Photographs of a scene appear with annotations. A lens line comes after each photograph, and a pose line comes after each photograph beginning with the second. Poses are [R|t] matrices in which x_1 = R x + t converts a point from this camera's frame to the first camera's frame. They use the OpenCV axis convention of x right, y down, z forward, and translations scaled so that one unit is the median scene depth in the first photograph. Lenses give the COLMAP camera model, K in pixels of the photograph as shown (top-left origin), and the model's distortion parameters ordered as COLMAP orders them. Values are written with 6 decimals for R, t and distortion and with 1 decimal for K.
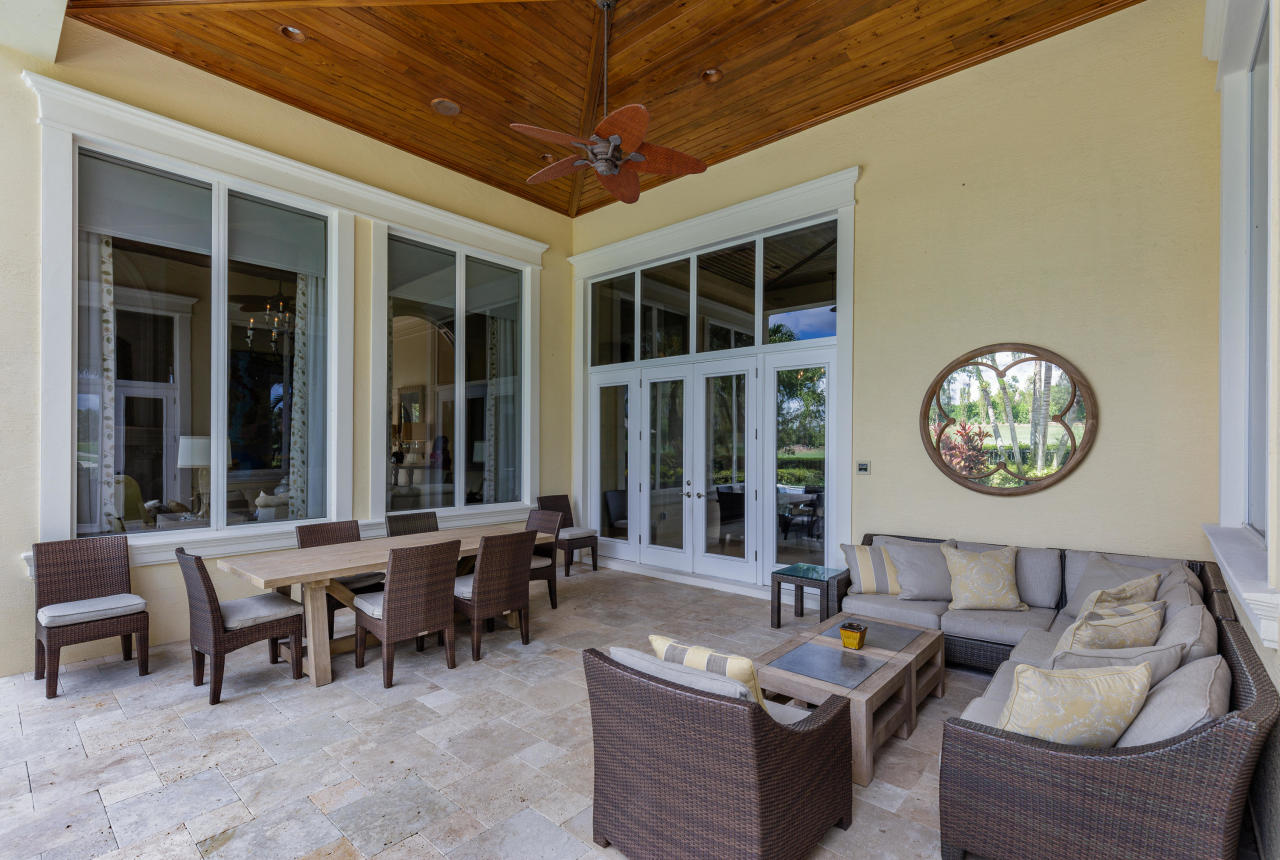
lens RADIAL K [[592.3, 0, 648.1], [0, 592.3, 444.1], [0, 0, 1]] dist [-0.000482, -0.000217]
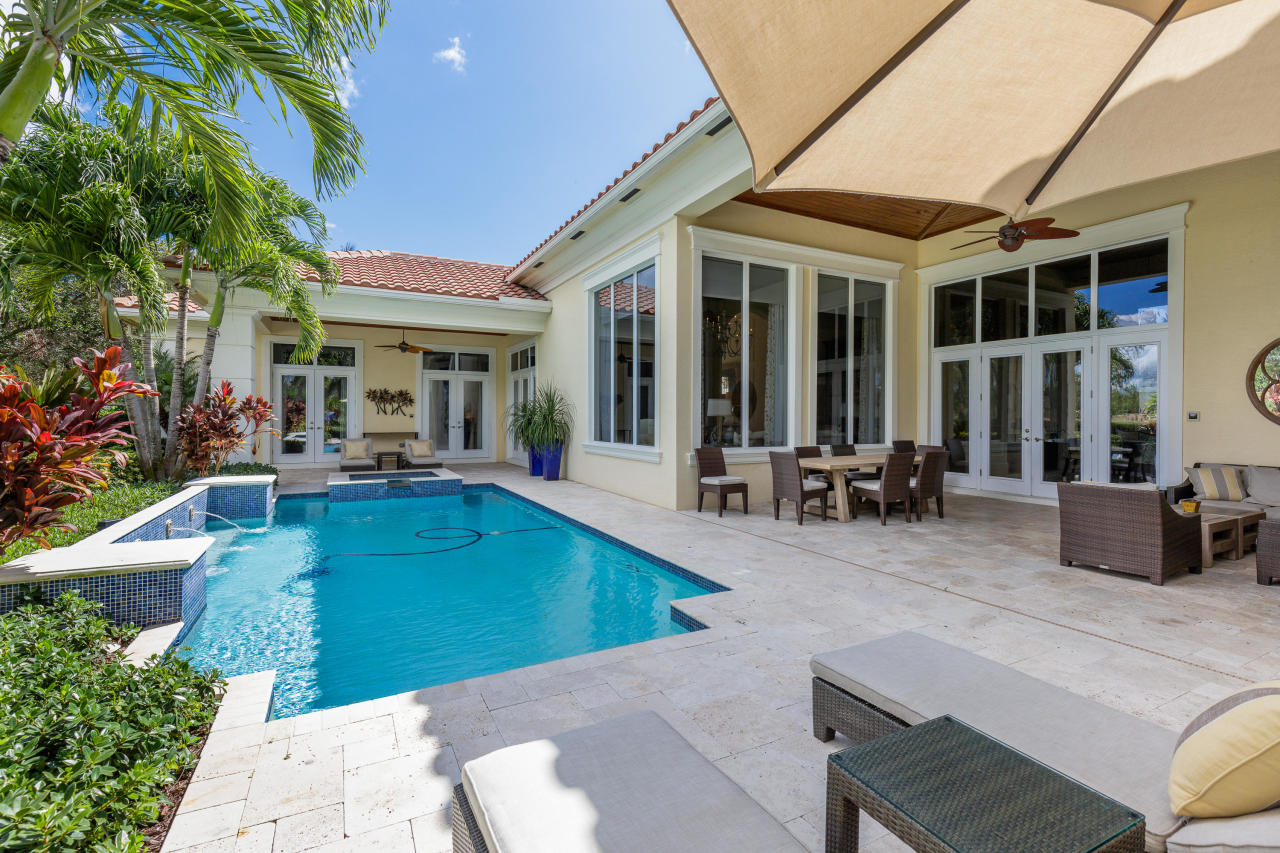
lens RADIAL K [[588.4, 0, 640.8], [0, 588.4, 412.5], [0, 0, 1]] dist [0.006551, -0.000258]
pose [[0.931616, -0.001686, -0.363439, -0.273252], [0.001689, 0.999999, -0.000309, 0.022615], [0.363439, -0.000326, 0.931618, -0.615879]]
